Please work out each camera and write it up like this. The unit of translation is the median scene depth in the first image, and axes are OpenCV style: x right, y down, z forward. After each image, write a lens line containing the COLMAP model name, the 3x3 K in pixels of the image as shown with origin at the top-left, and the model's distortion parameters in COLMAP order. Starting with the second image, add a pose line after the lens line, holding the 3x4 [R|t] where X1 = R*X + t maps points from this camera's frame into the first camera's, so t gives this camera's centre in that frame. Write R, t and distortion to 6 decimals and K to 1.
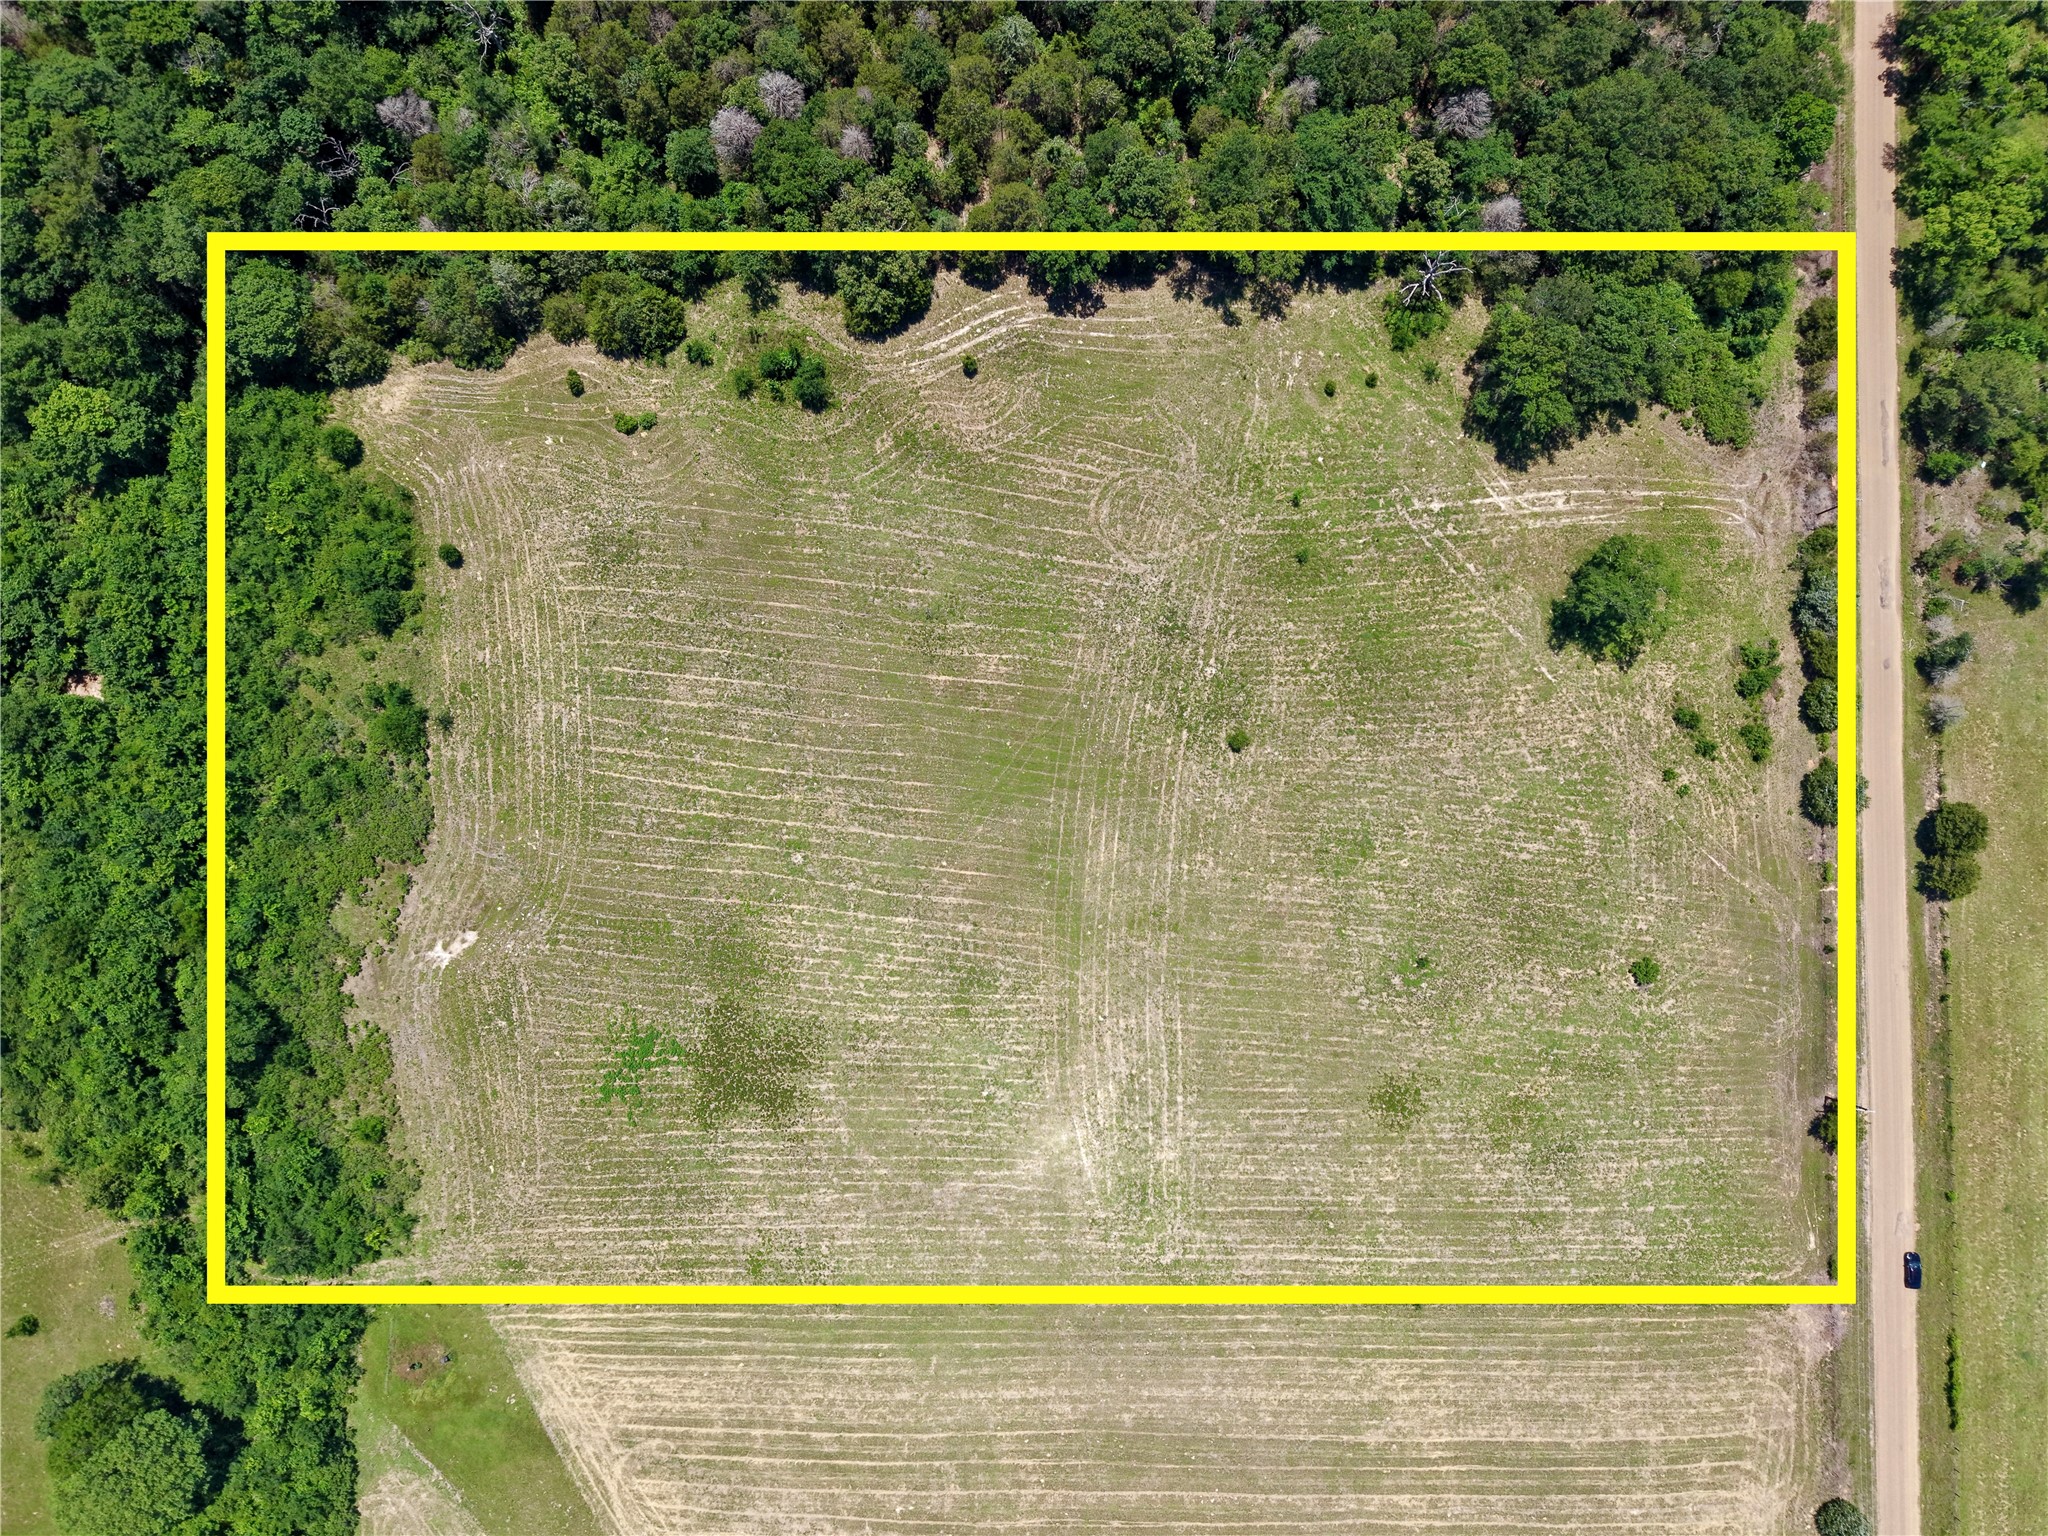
lens RADIAL K [[1432.5, 0, 1025.9], [0, 1432.5, 769.9], [0, 0, 1]] dist [0.038103, -0.044036]
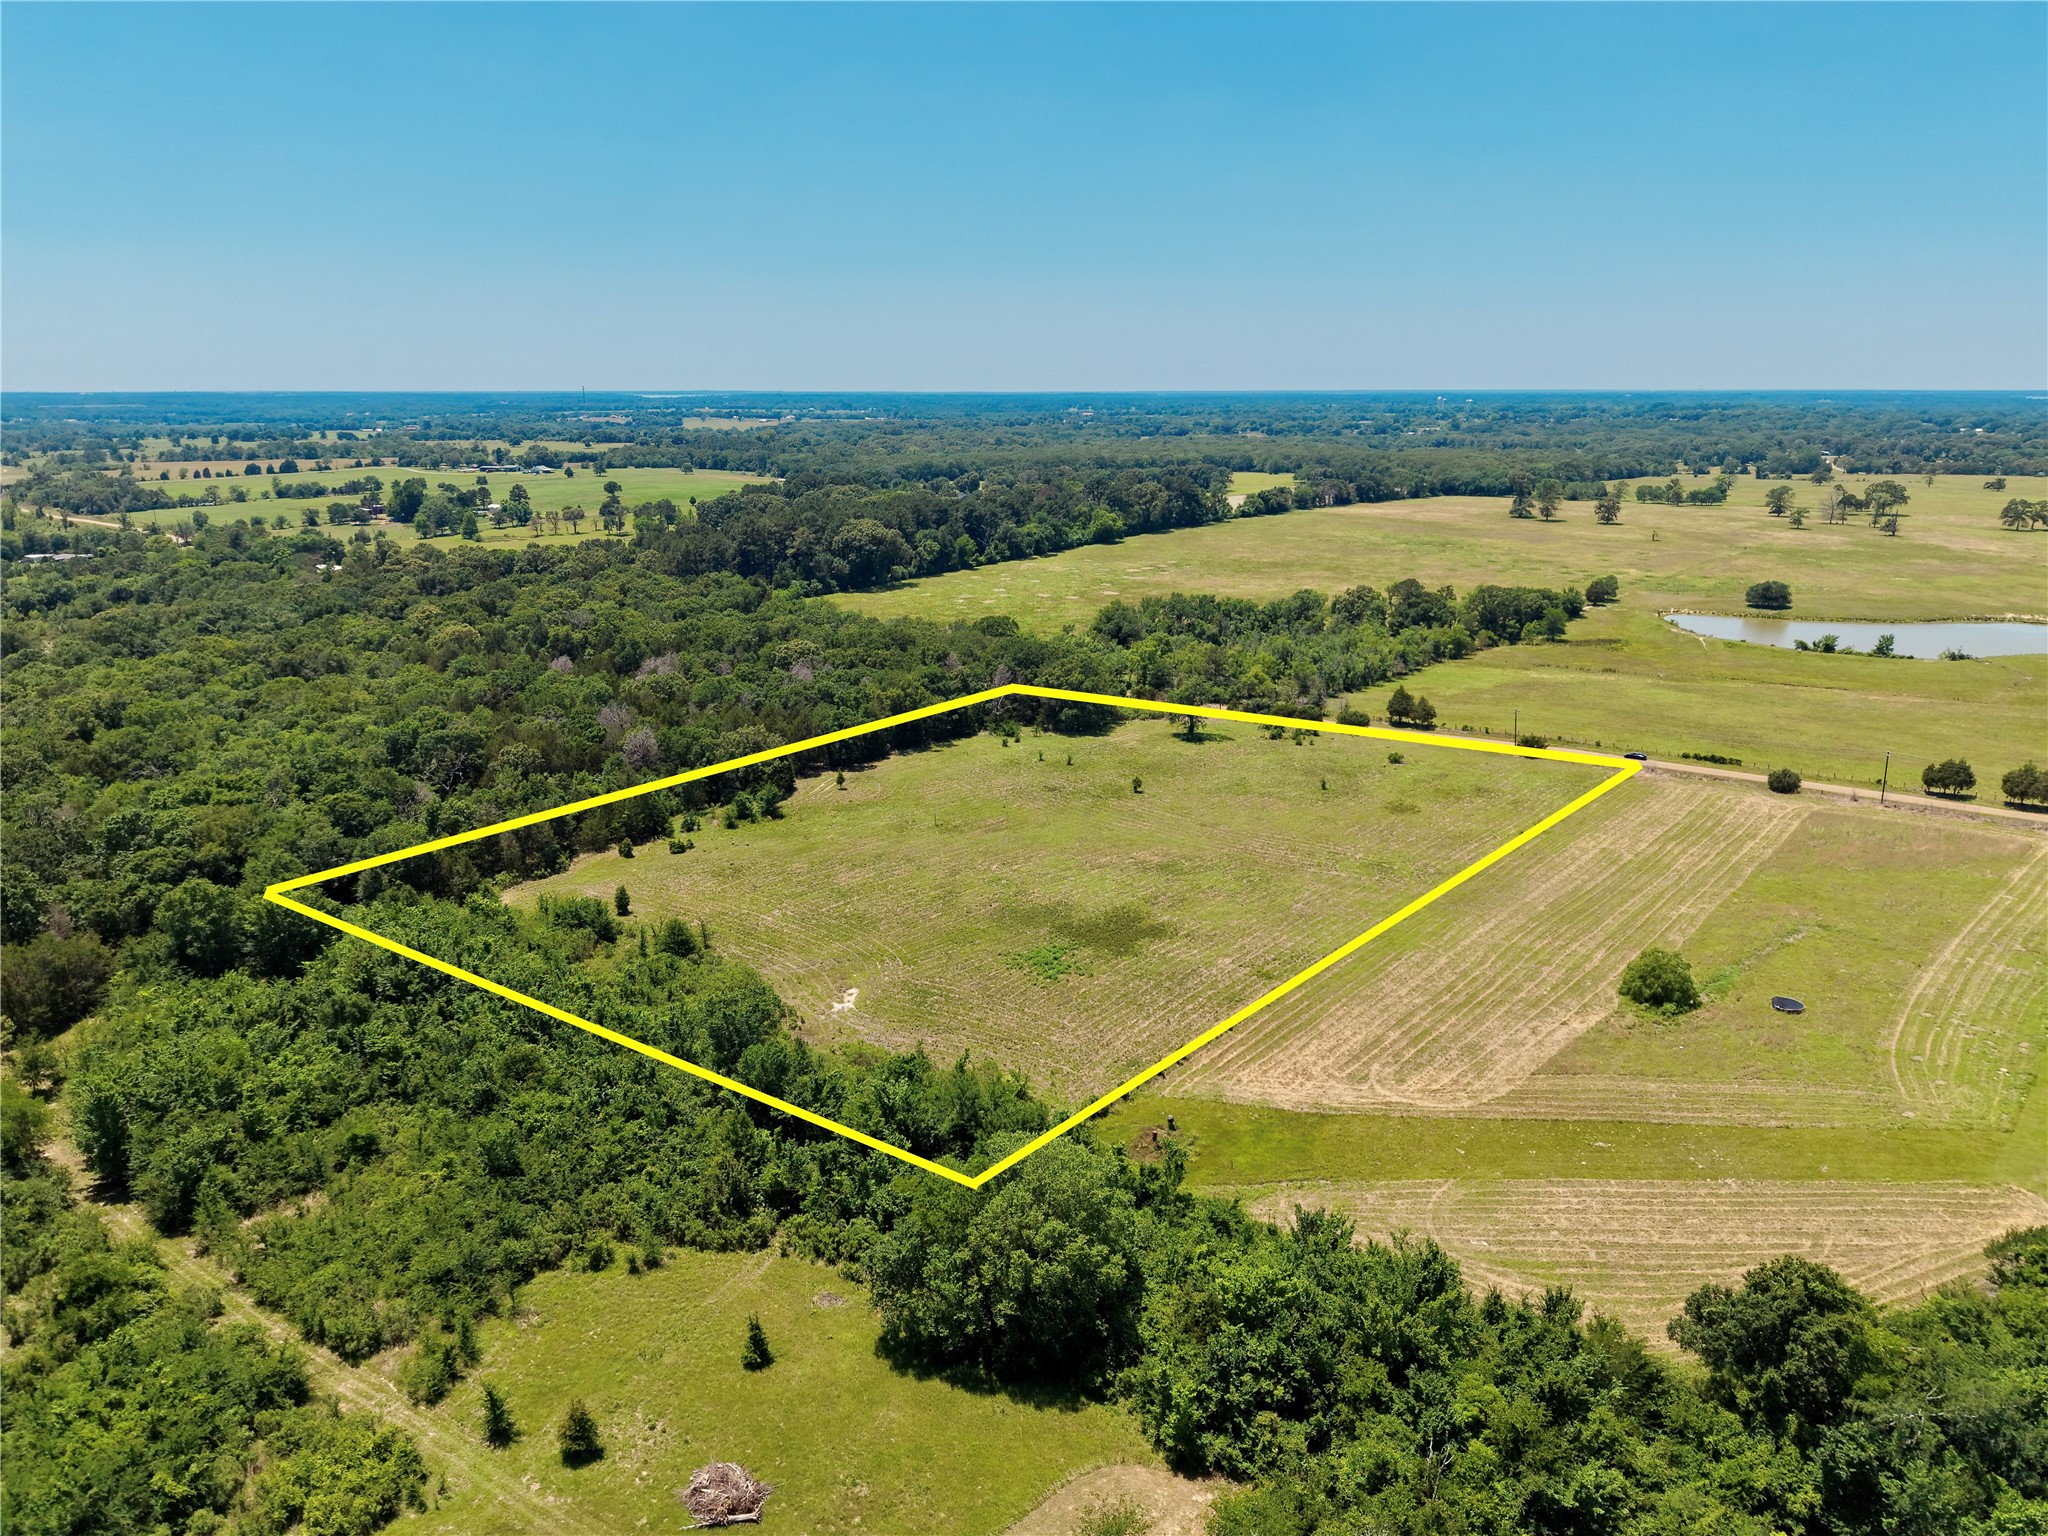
lens RADIAL K [[1432.5, 0, 1023.9], [0, 1432.5, 762.8], [0, 0, 1]] dist [0.038103, -0.044036]
pose [[0.651799, -0.190111, 0.734177, -1.044982], [0.758310, 0.177526, -0.627256, 0.839276], [-0.011087, 0.965579, 0.259875, 0.573790]]
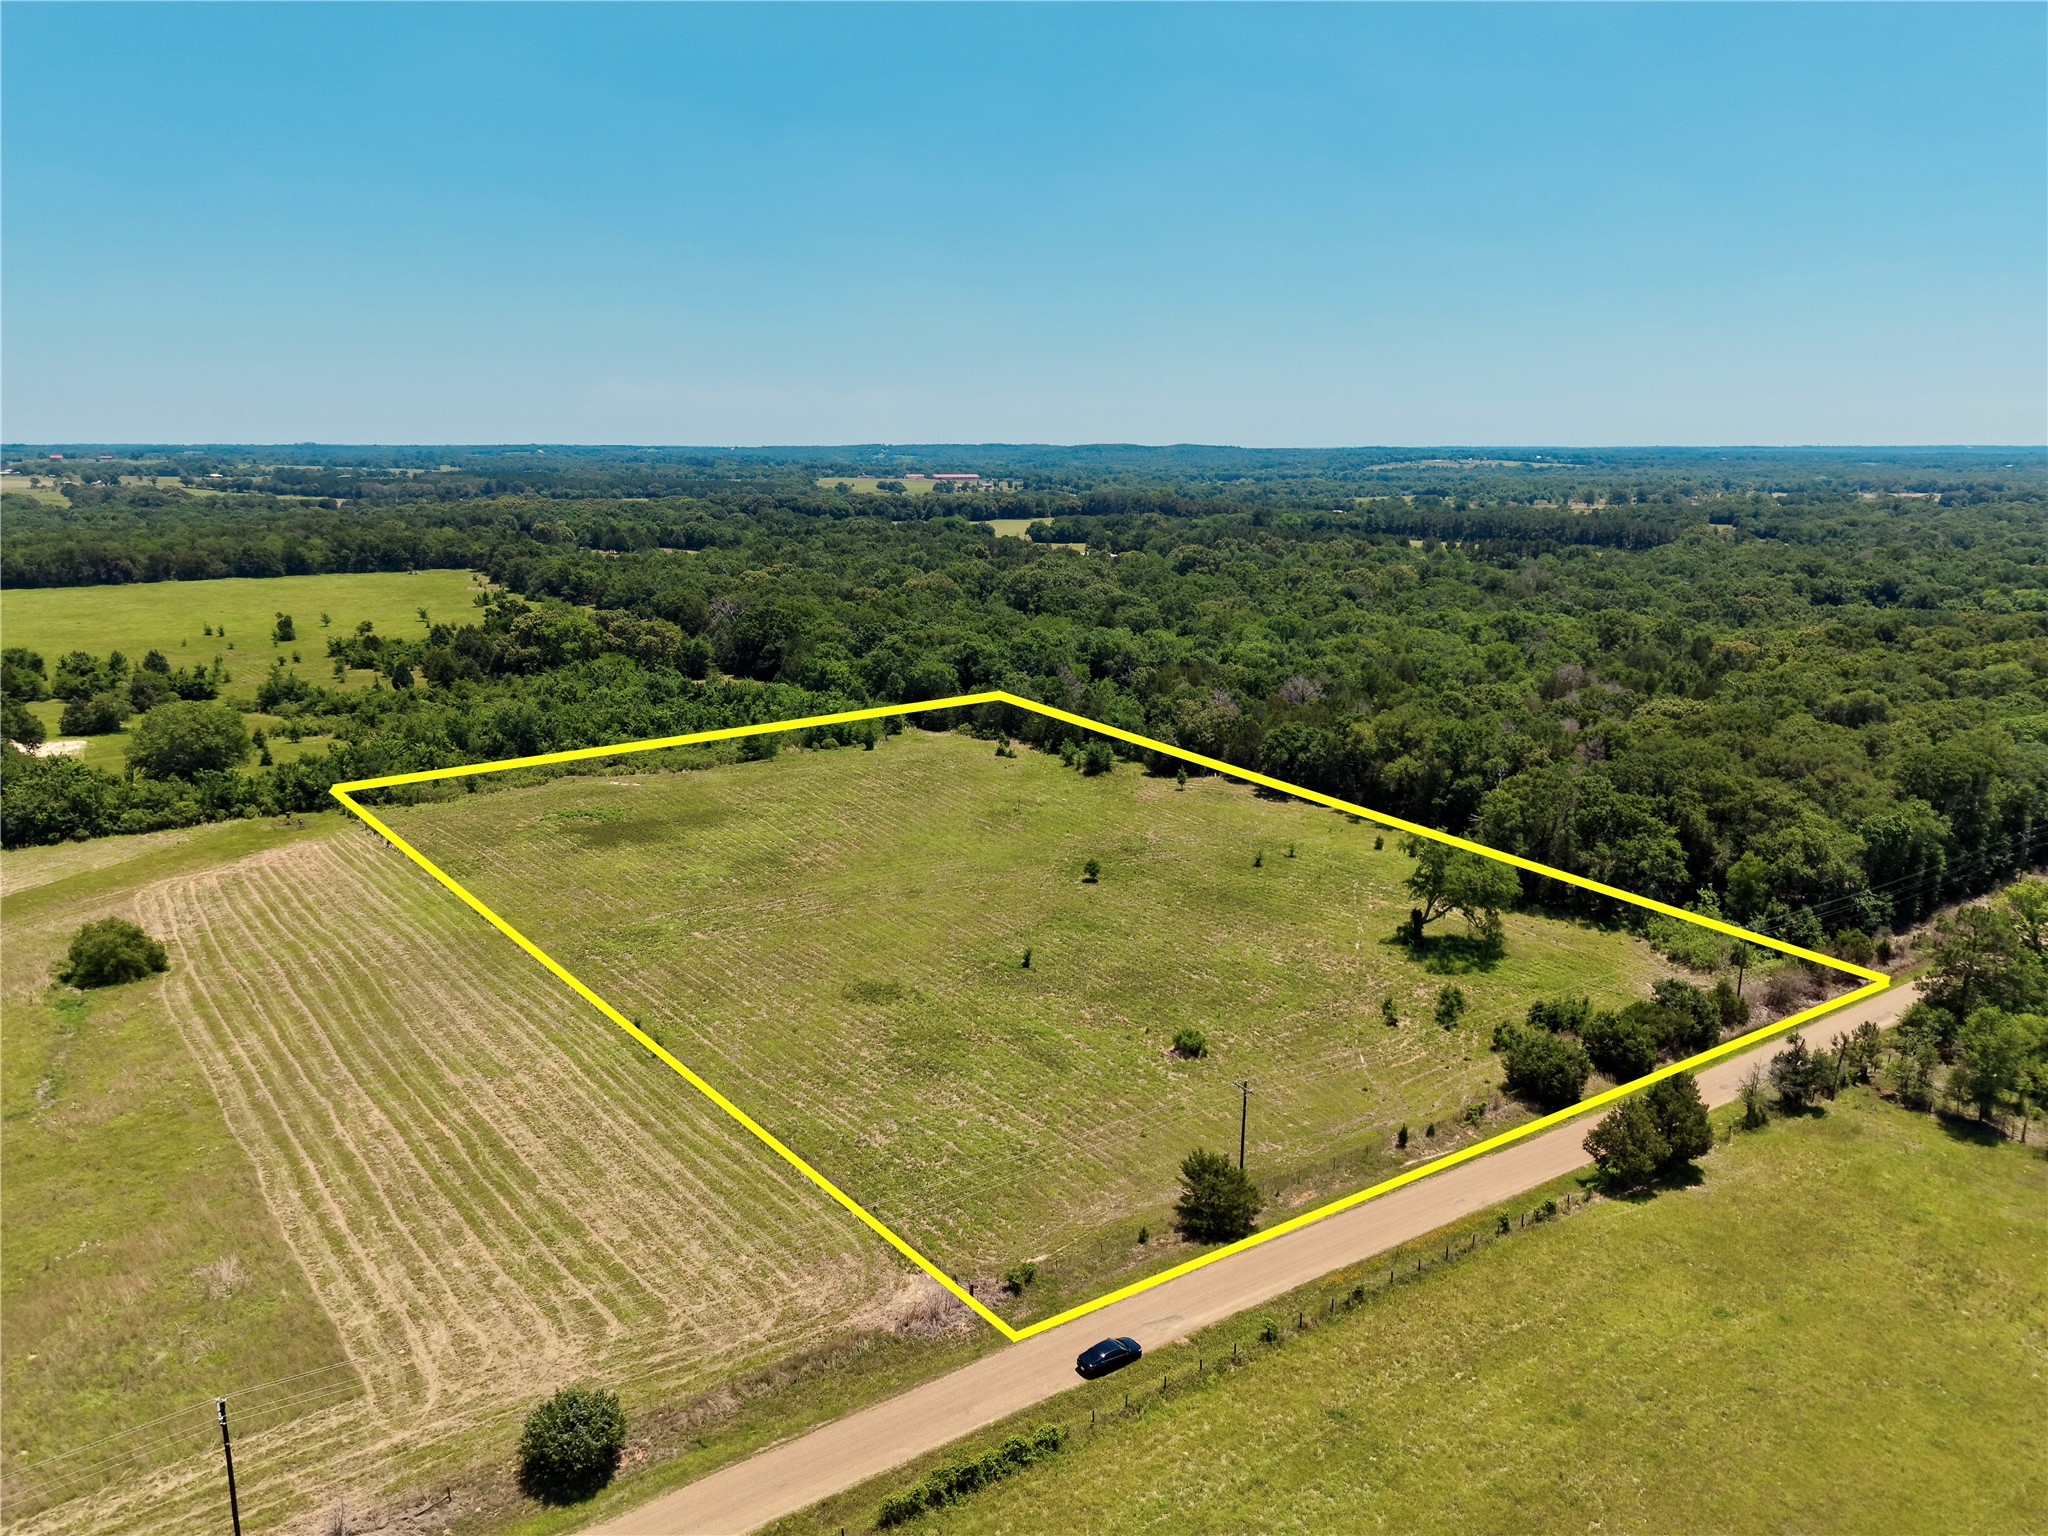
lens RADIAL K [[1432.5, 0, 1034.0], [0, 1432.5, 767.0], [0, 0, 1]] dist [0.038103, -0.044036]
pose [[0.599278, 0.178485, -0.780390, 0.935678], [-0.800515, 0.141450, -0.582381, 0.619828], [0.006440, 0.973722, 0.227648, 0.674810]]
